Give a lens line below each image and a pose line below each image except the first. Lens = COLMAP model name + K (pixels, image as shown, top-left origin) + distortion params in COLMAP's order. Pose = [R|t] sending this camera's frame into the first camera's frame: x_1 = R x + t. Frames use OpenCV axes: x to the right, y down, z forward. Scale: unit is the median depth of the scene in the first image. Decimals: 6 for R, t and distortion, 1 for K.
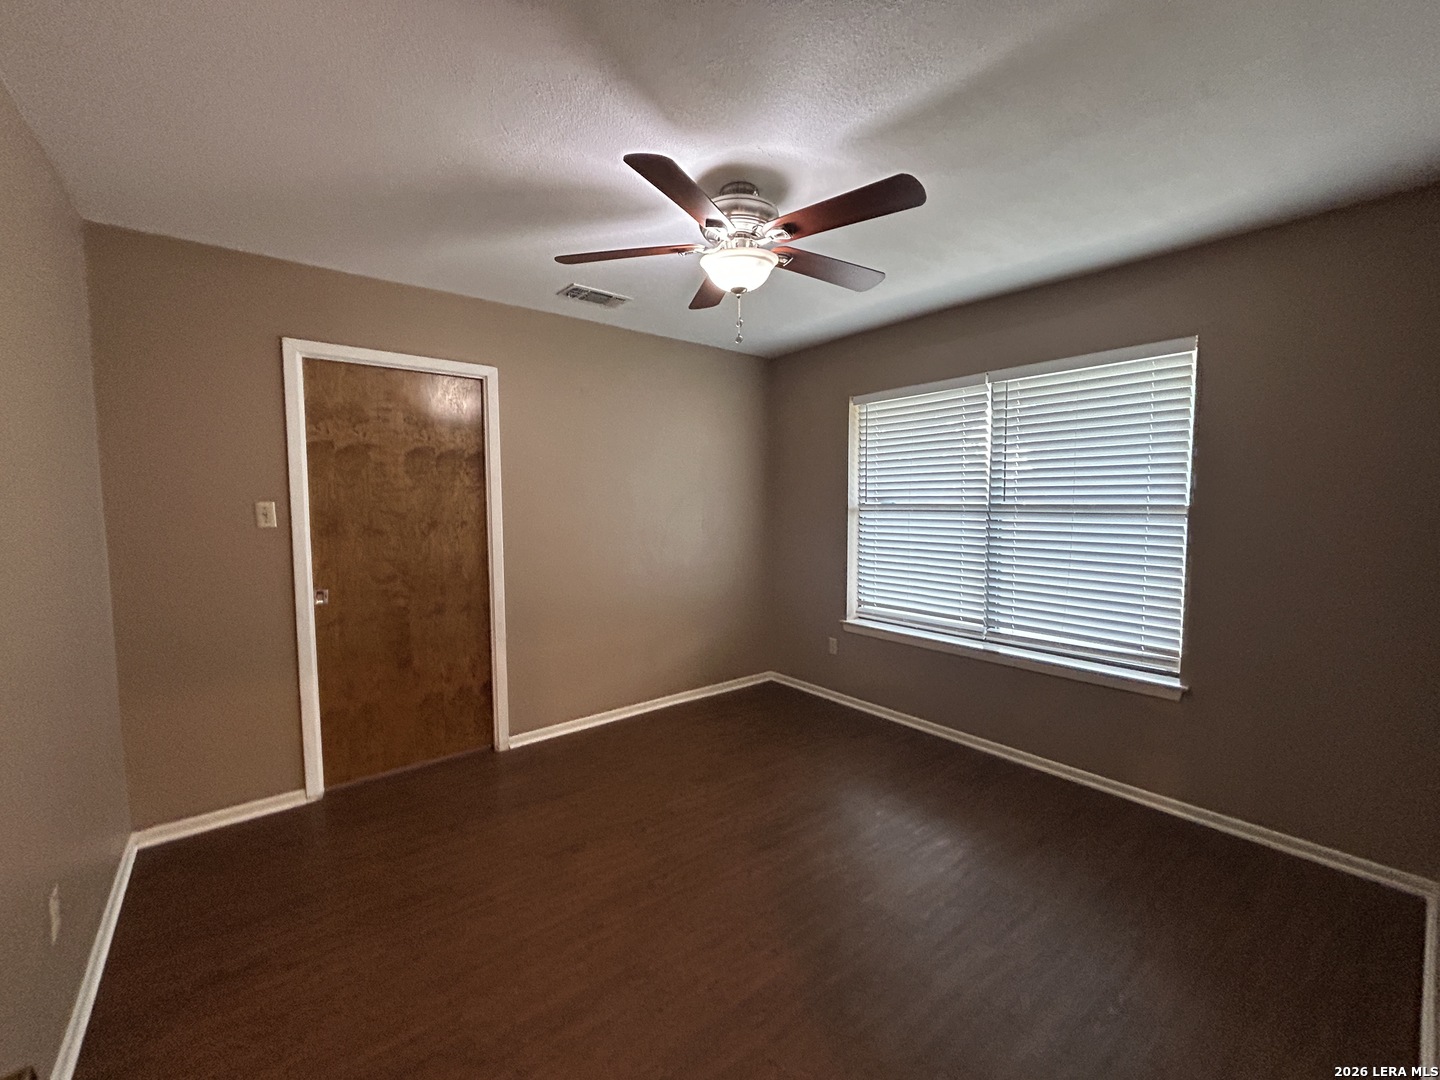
lens RADIAL K [[586.7, 0, 719.6], [0, 586.7, 538.1], [0, 0, 1]] dist [-0.000582, 0.000683]
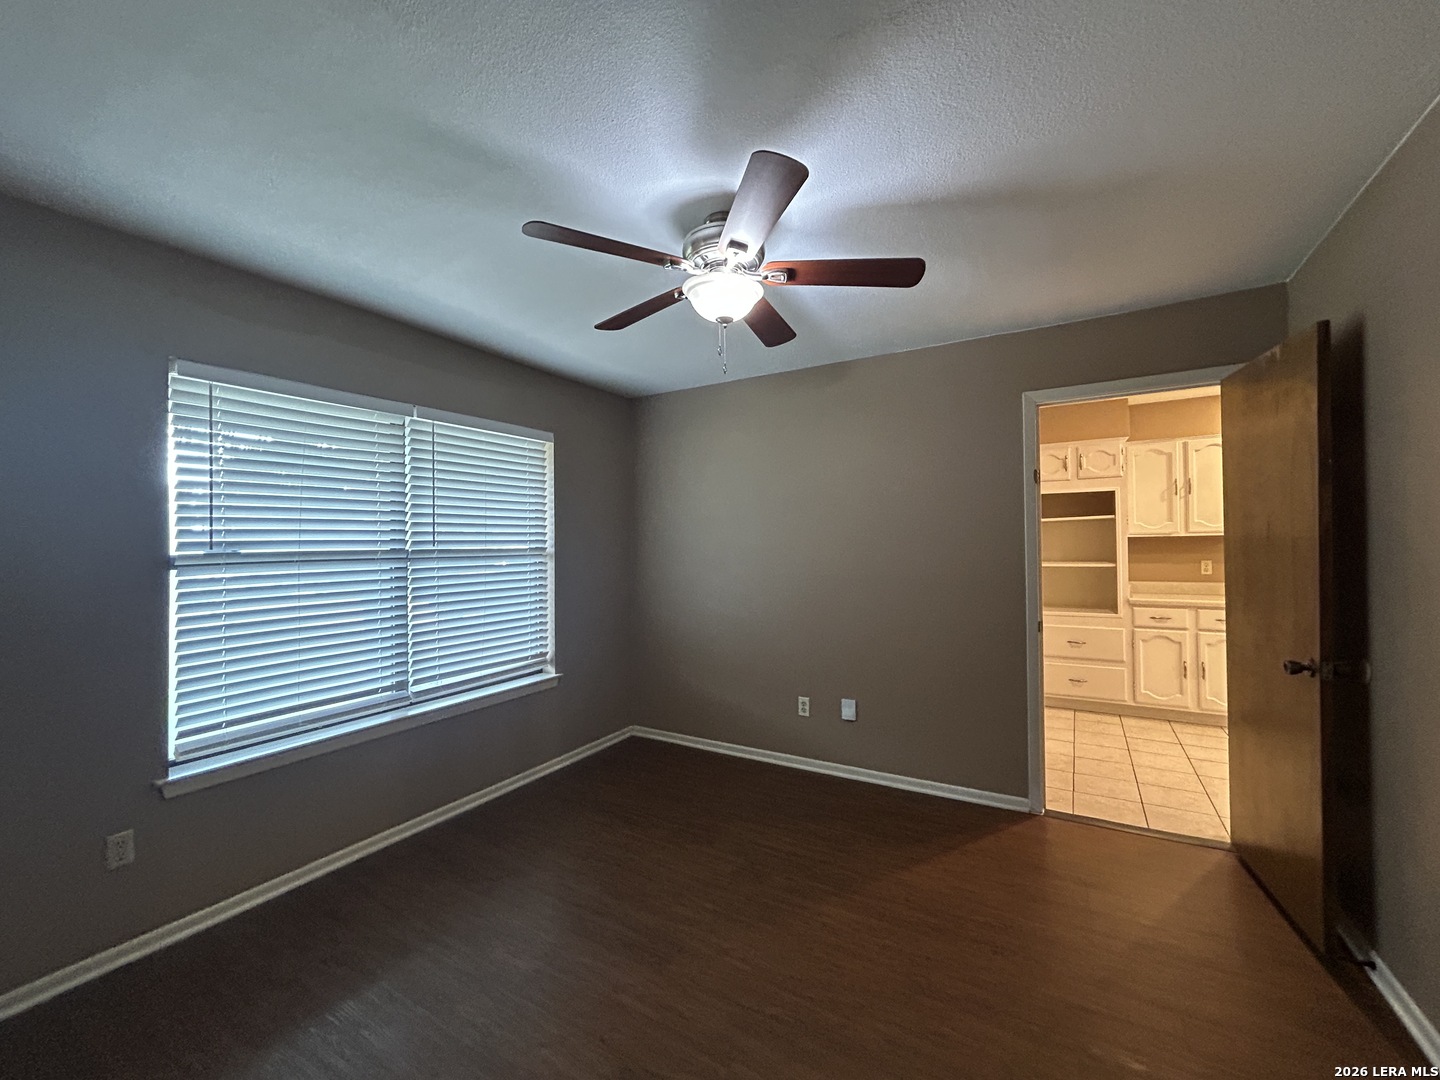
lens RADIAL K [[586.7, 0, 719.6], [0, 586.7, 538.1], [0, 0, 1]] dist [-0.000582, 0.000683]
pose [[-0.345102, 0.012563, 0.938481, -0.562696], [0.069780, 0.997486, 0.012307, -0.055901], [-0.935968, 0.069734, -0.345111, 0.894238]]
